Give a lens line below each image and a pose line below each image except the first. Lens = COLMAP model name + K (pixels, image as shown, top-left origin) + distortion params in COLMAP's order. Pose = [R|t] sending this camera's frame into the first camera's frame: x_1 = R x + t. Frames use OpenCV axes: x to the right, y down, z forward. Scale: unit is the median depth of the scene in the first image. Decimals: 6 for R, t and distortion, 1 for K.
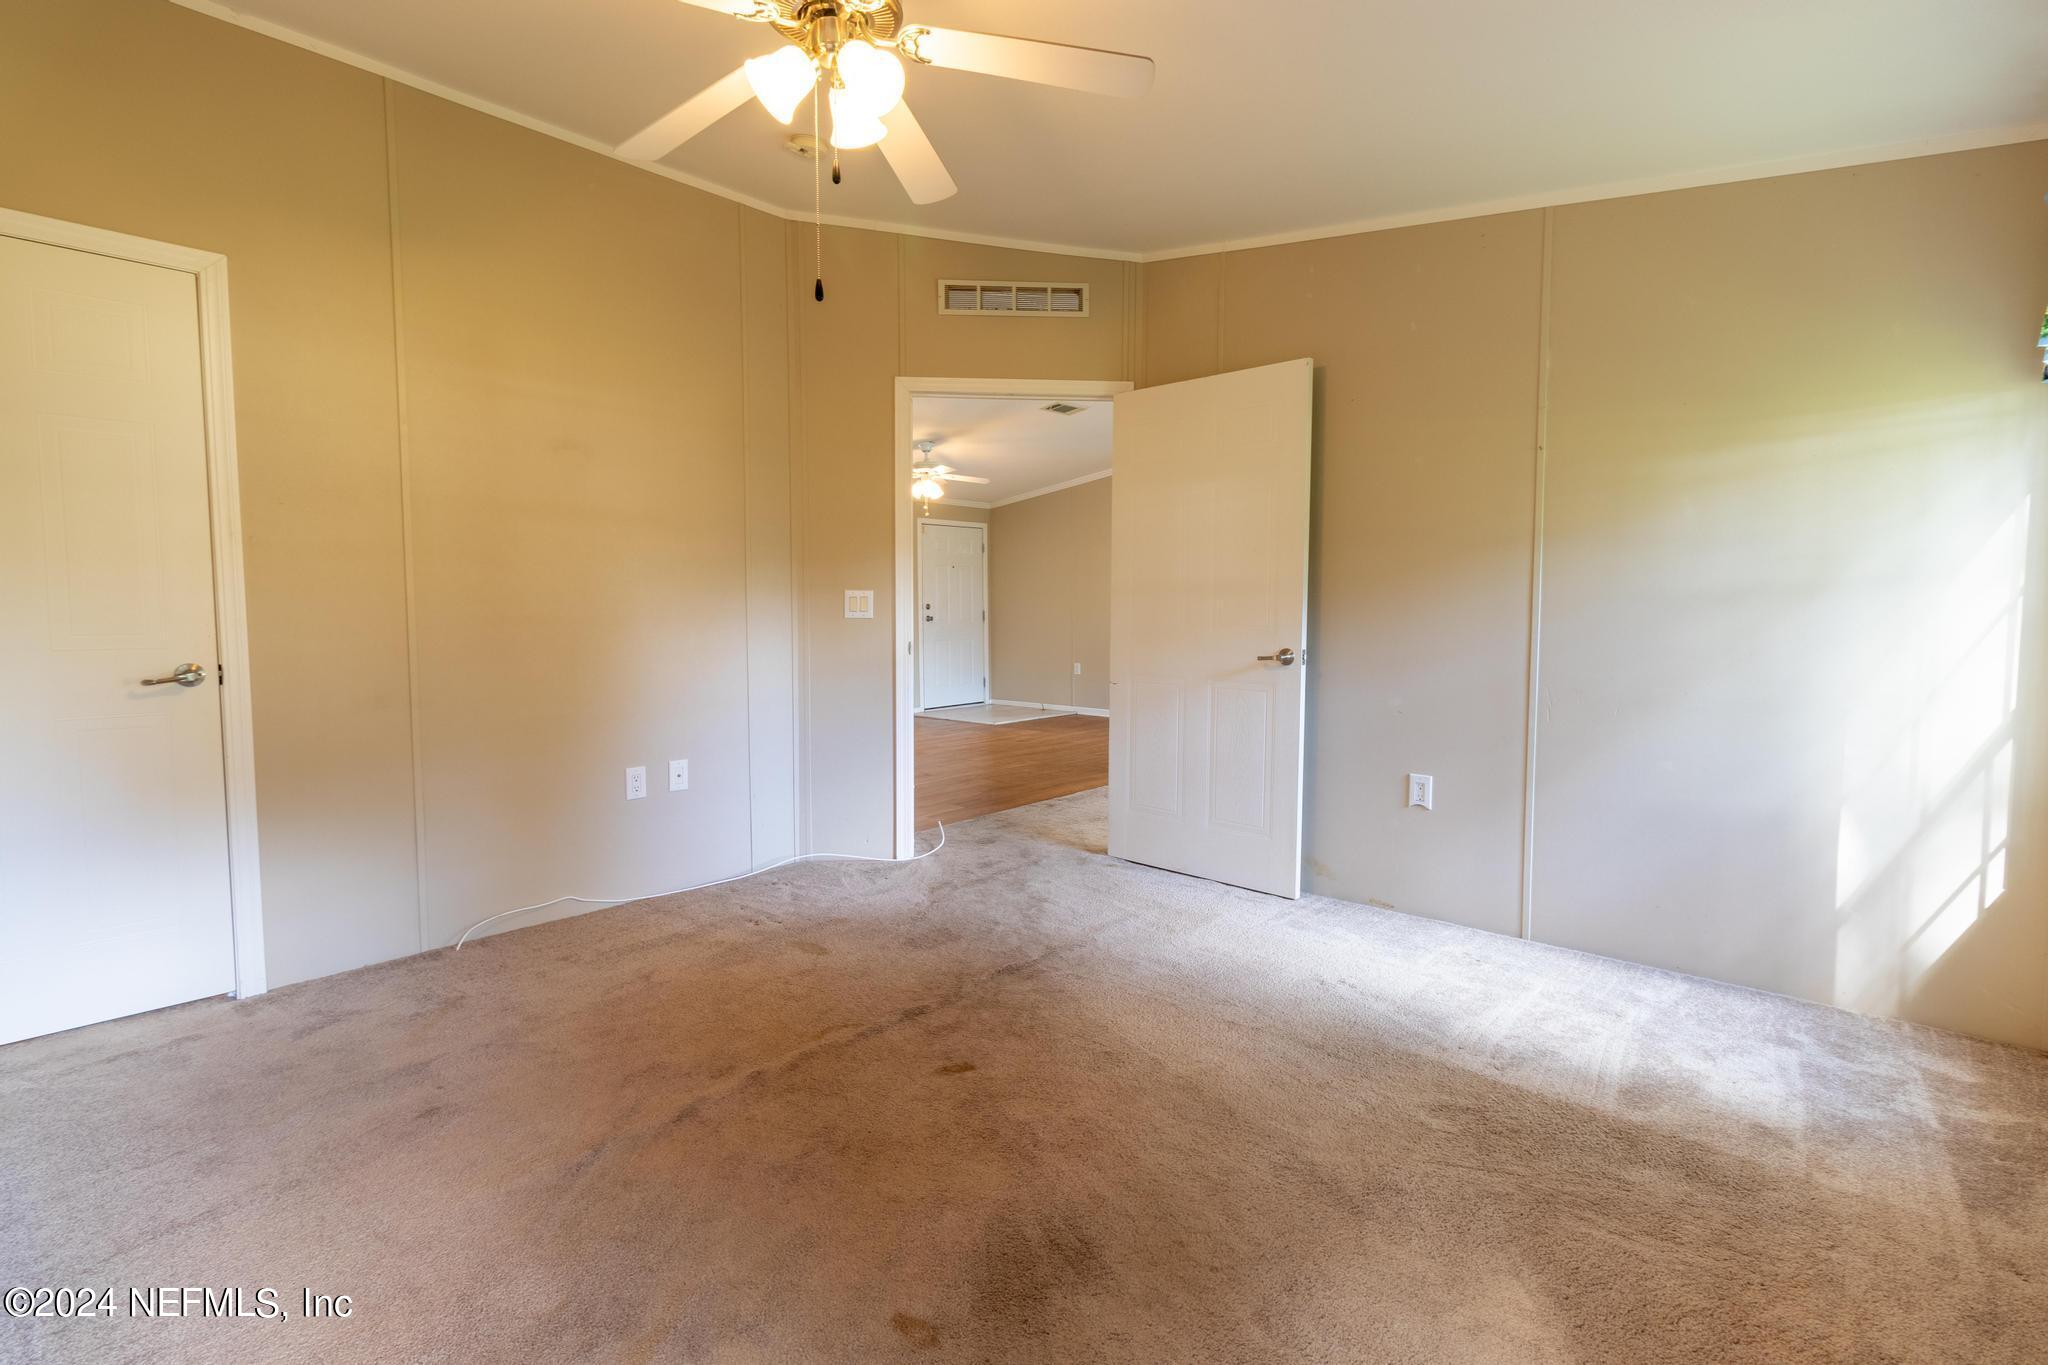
lens RADIAL K [[951.7, 0, 1026.6], [0, 951.7, 674.9], [0, 0, 1]] dist [0.004451, -0.001176]
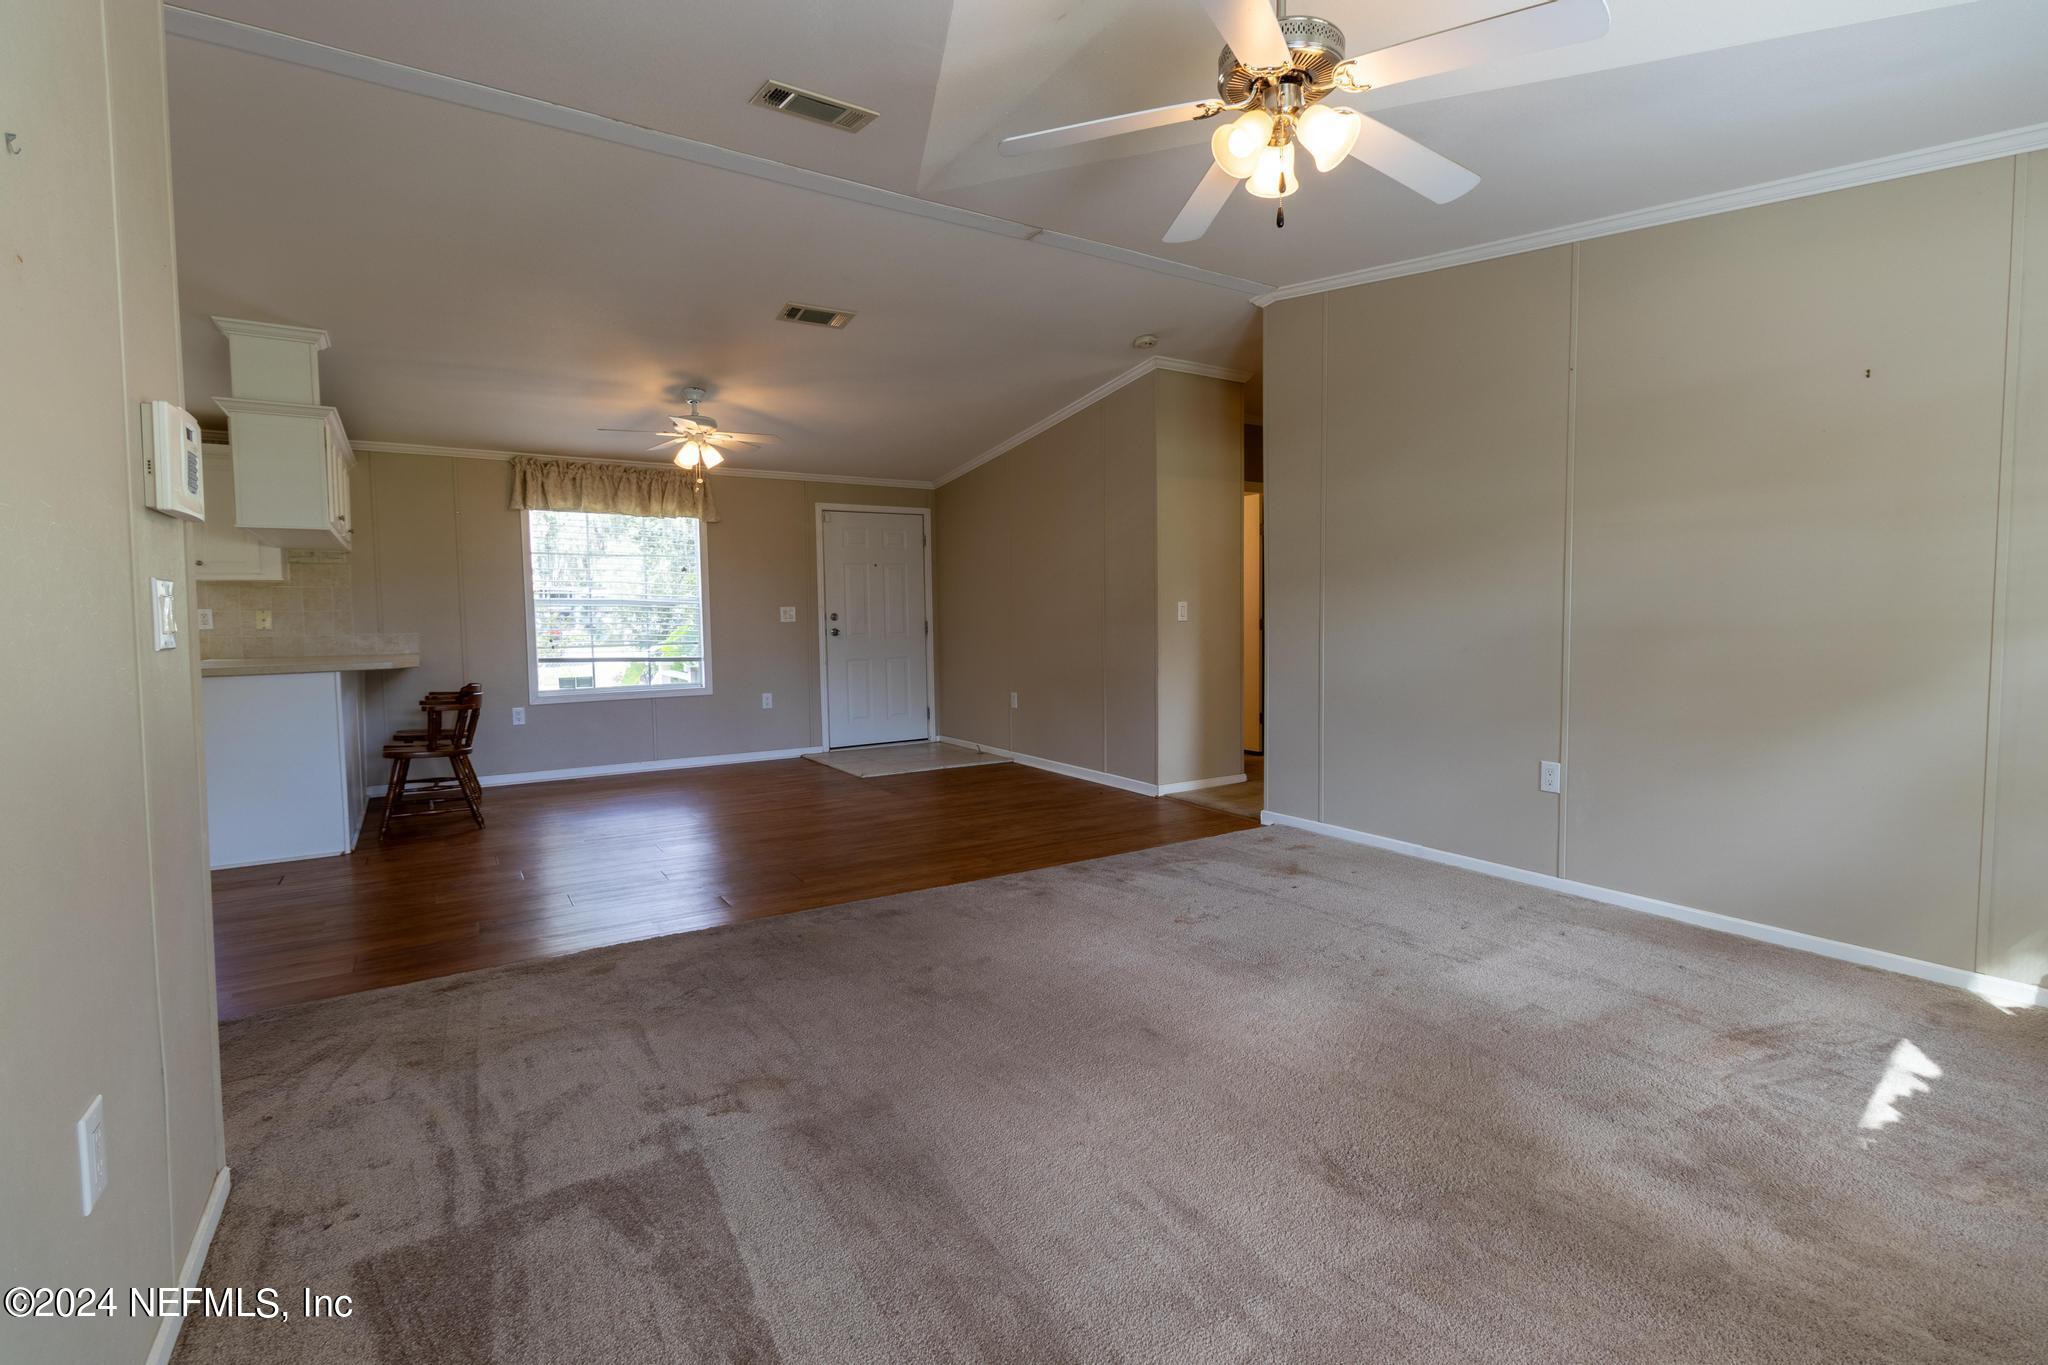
lens RADIAL K [[951.7, 0, 1021.8], [0, 951.7, 681.4], [0, 0, 1]] dist [0.004451, -0.001176]
pose [[0.955554, 0.010866, -0.294617, 0.258759], [-0.011094, 0.999938, 0.000898, -0.020063], [0.294608, 0.002410, 0.955615, 0.283671]]
